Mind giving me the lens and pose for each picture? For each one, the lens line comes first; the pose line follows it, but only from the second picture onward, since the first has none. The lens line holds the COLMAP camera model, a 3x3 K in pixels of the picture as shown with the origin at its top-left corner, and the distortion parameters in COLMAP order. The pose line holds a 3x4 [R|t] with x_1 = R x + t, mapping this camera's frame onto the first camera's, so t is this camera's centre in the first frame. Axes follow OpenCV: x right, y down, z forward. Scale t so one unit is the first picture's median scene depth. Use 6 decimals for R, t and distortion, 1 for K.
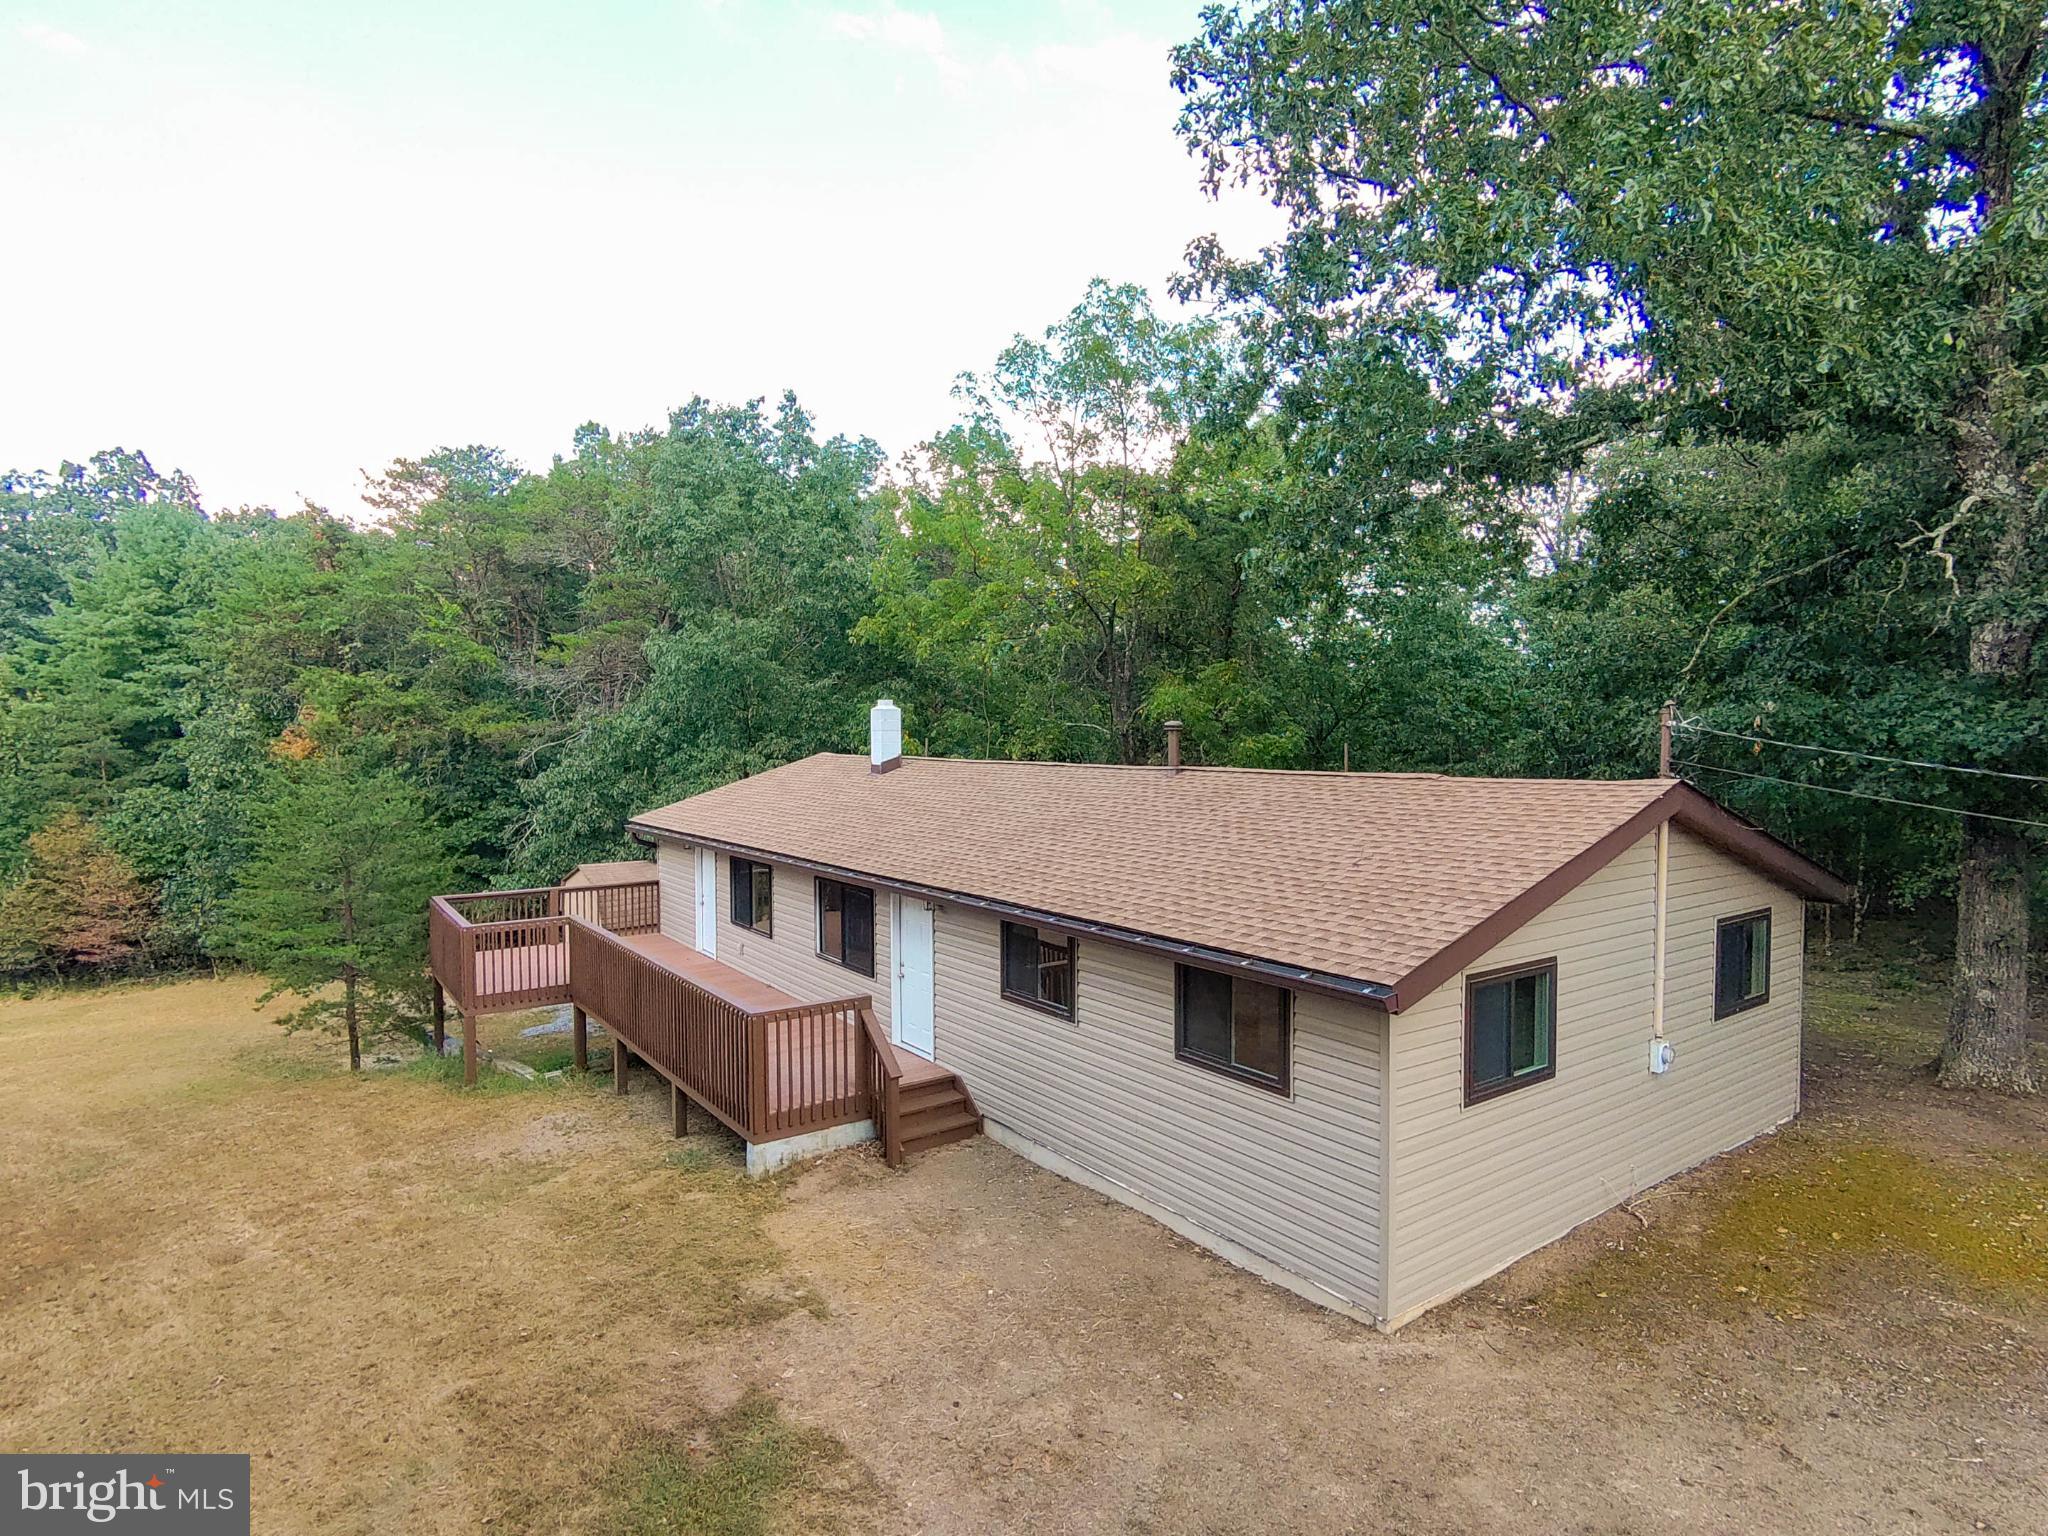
lens RADIAL K [[1095.6, 0, 1039.3], [0, 1095.6, 775.4], [0, 0, 1]] dist [0.001316, -0.000043]
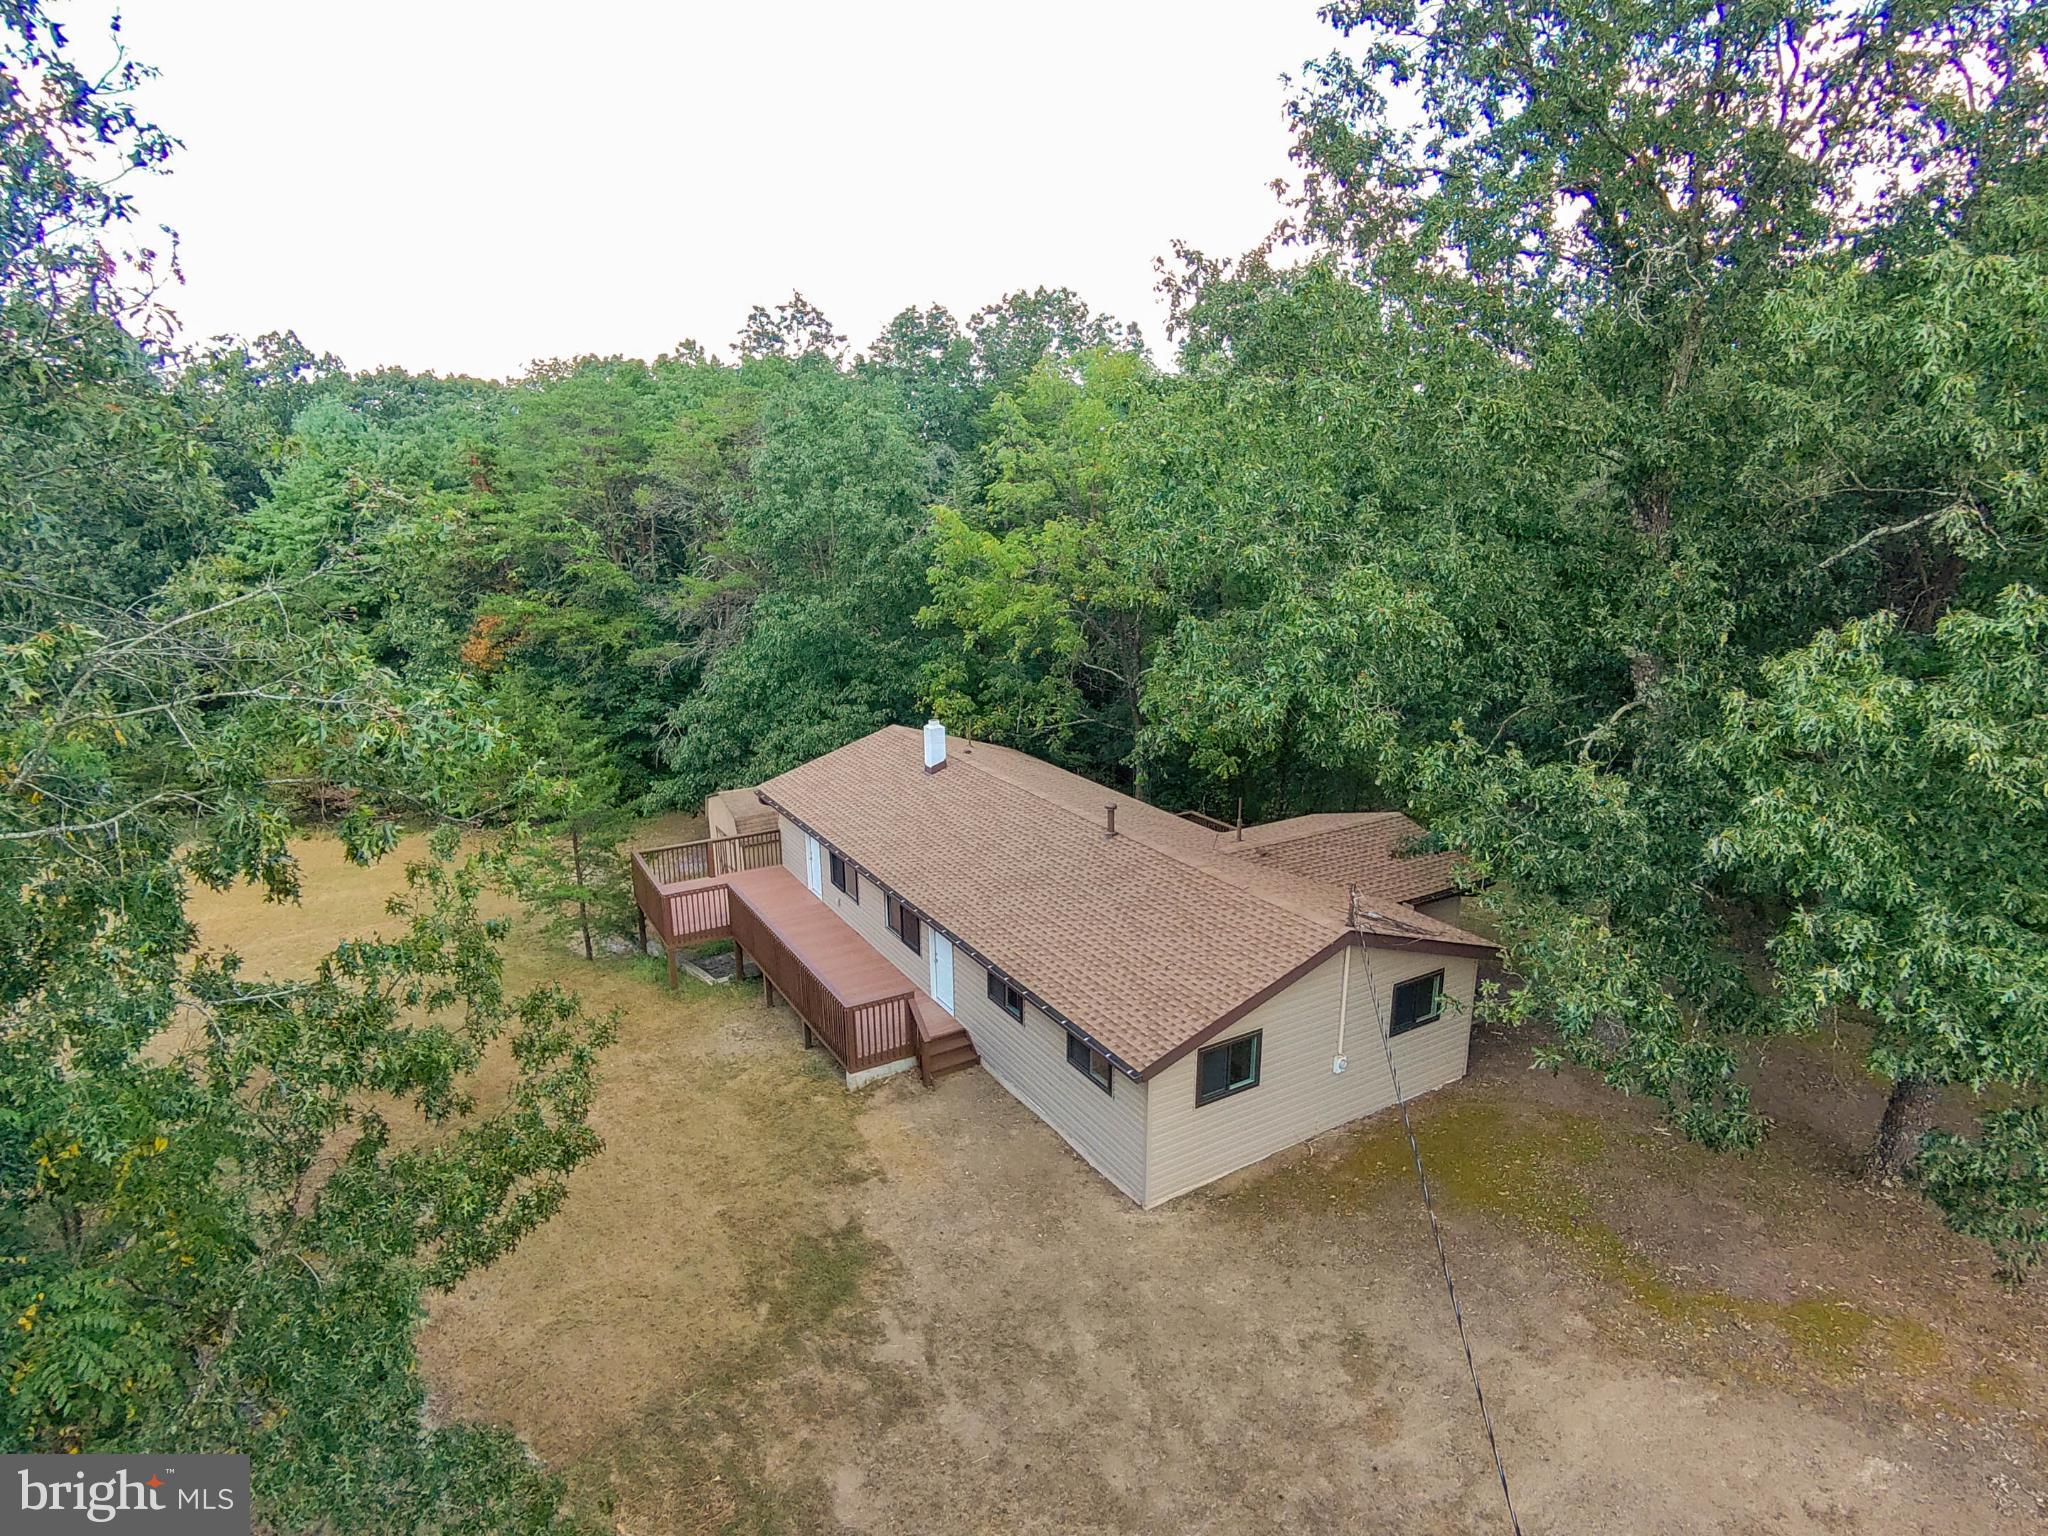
lens RADIAL K [[1091.6, 0, 1039.7], [0, 1091.6, 775.8], [0, 0, 1]] dist [0.021241, -0.022971]
pose [[0.996608, 0.021642, -0.079404, 0.107108], [-0.003324, 0.974603, 0.223913, -0.318337], [0.082234, -0.222890, 0.971369, -0.359294]]
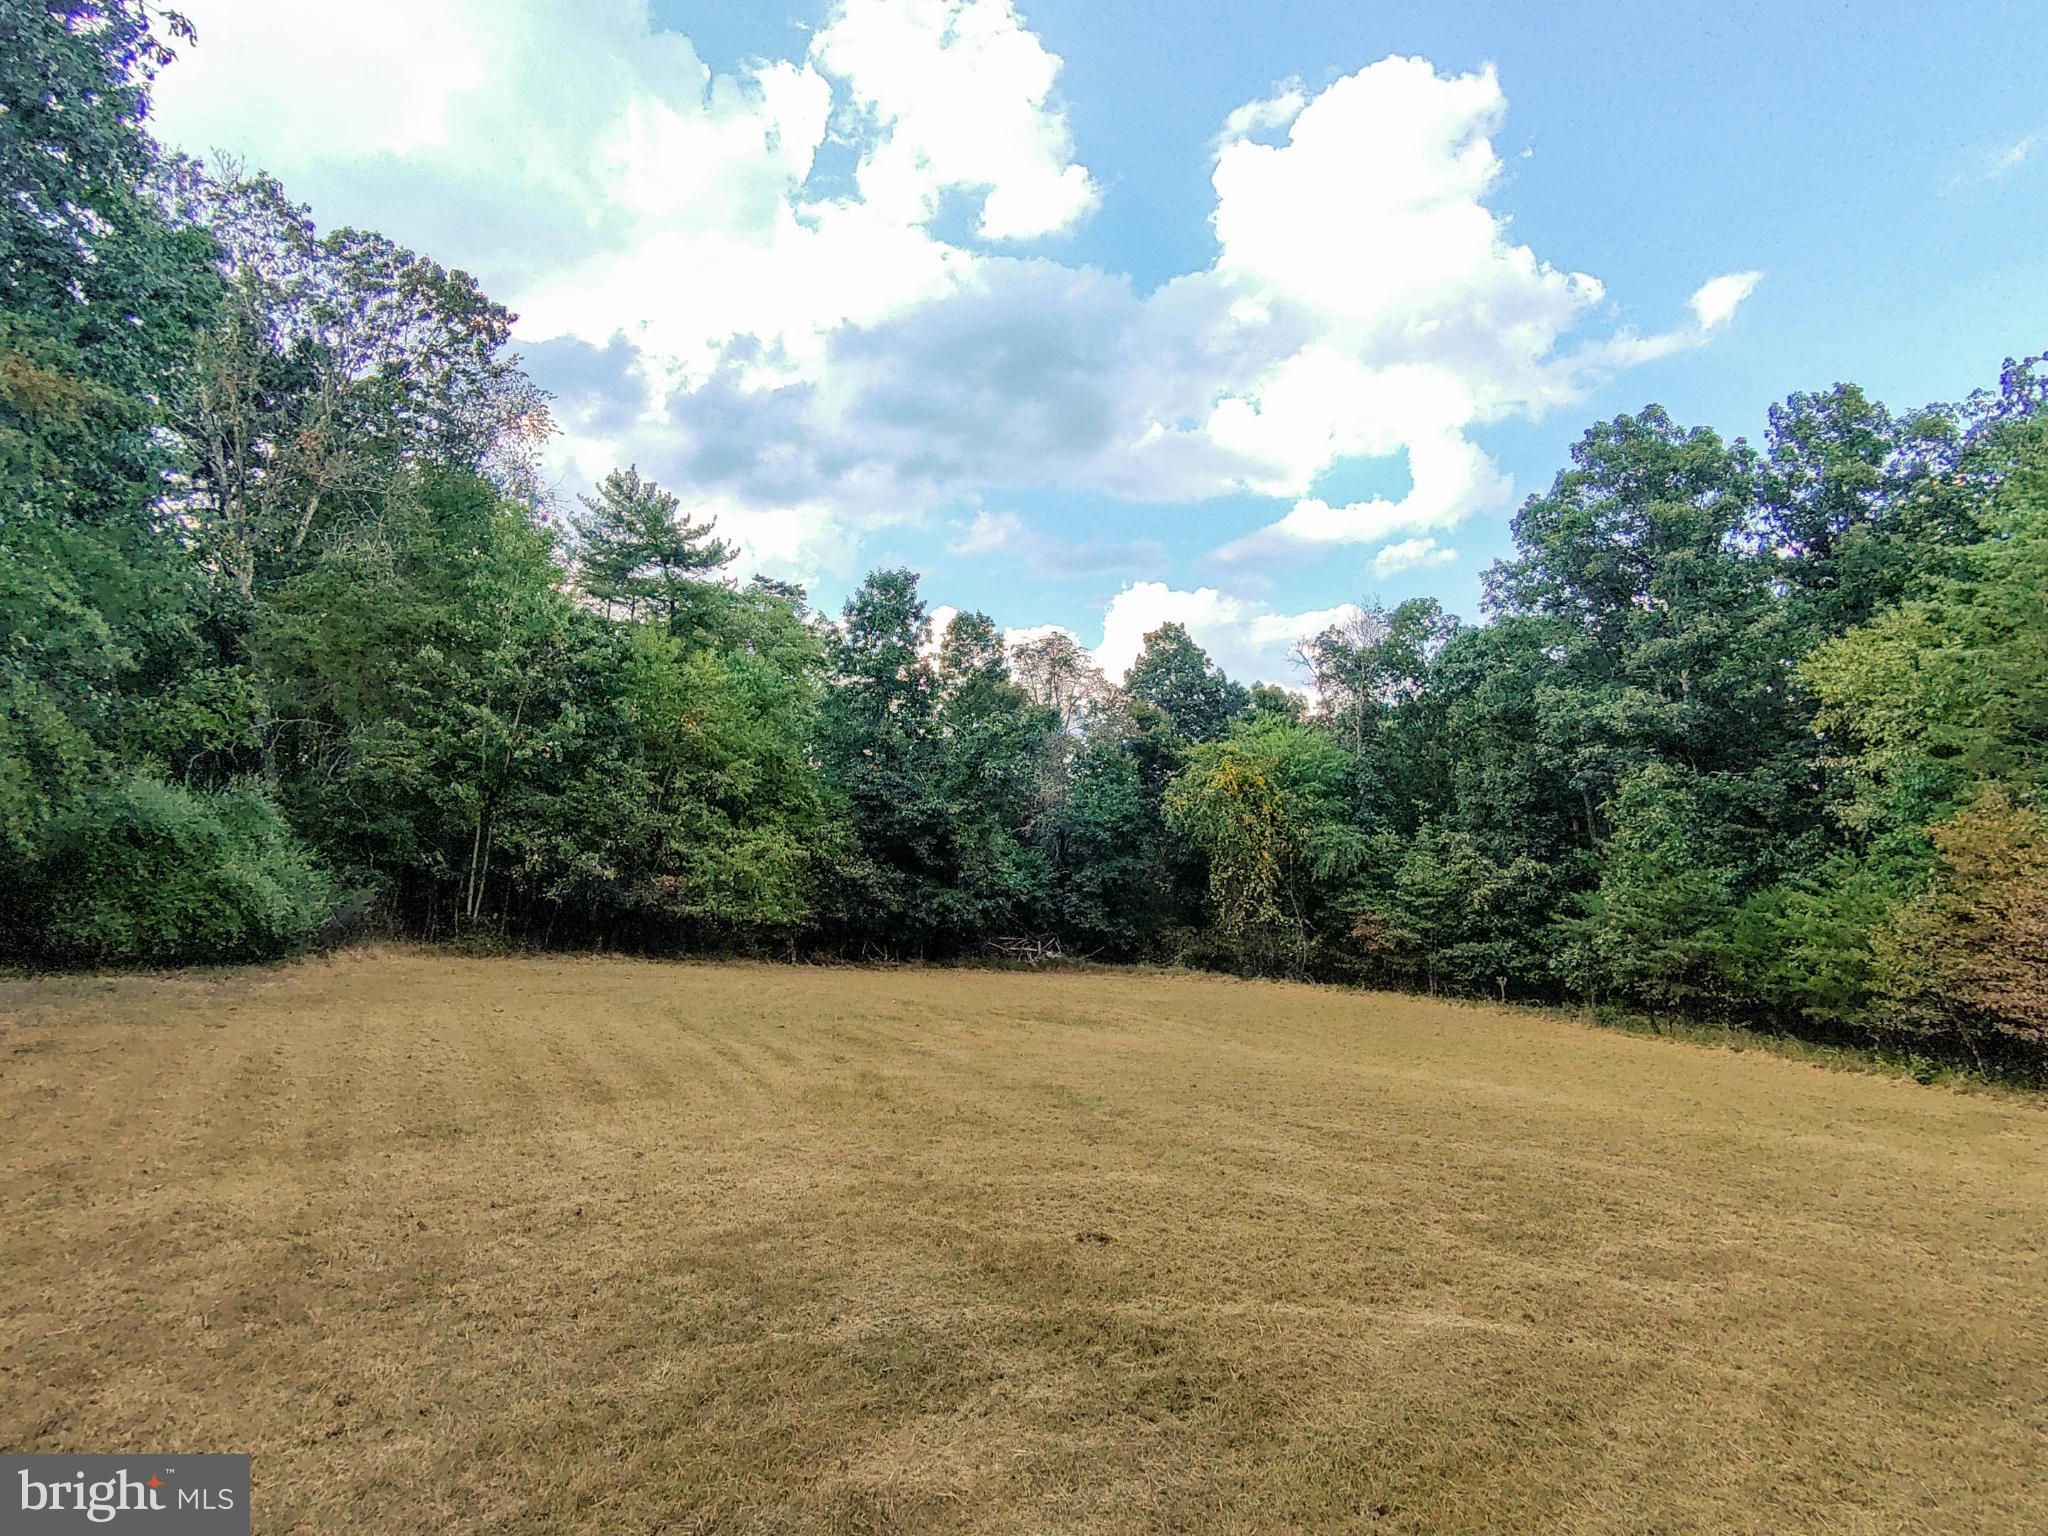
lens RADIAL K [[1095.6, 0, 1039.3], [0, 1095.6, 775.4], [0, 0, 1]] dist [0.001316, -0.000043]
pose [[0.102318, -0.050748, -0.993456, -0.658046], [-0.041374, 0.997617, -0.055221, 0.160772], [0.993891, 0.046754, 0.099975, 0.814342]]
